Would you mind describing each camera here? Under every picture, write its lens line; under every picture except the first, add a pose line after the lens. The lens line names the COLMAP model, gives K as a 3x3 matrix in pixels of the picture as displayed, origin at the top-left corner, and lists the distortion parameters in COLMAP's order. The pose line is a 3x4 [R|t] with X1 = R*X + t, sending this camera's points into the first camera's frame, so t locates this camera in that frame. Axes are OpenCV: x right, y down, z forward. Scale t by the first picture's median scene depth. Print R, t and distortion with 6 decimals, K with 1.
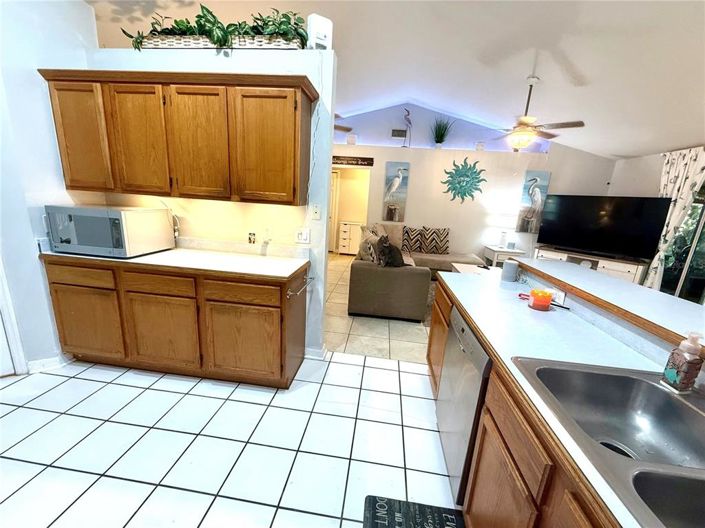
lens RADIAL K [[282.4, 0, 352.6], [0, 282.4, 265.6], [0, 0, 1]] dist [0.000218, -0.000330]
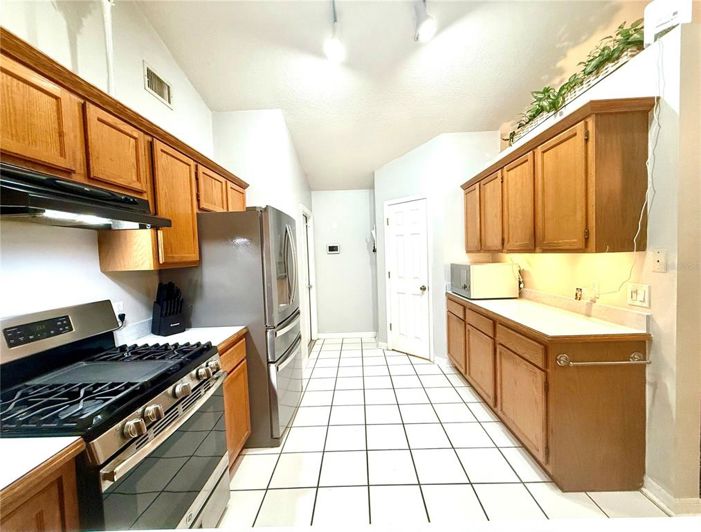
lens RADIAL K [[294.8, 0, 350.5], [0, 294.8, 266.7], [0, 0, 1]] dist [-0.001887, -0.000303]
pose [[0.076936, -0.023801, -0.996752, 0.555891], [-0.191944, 0.980661, -0.038232, -0.013392], [0.978386, 0.194262, 0.070880, 0.285710]]
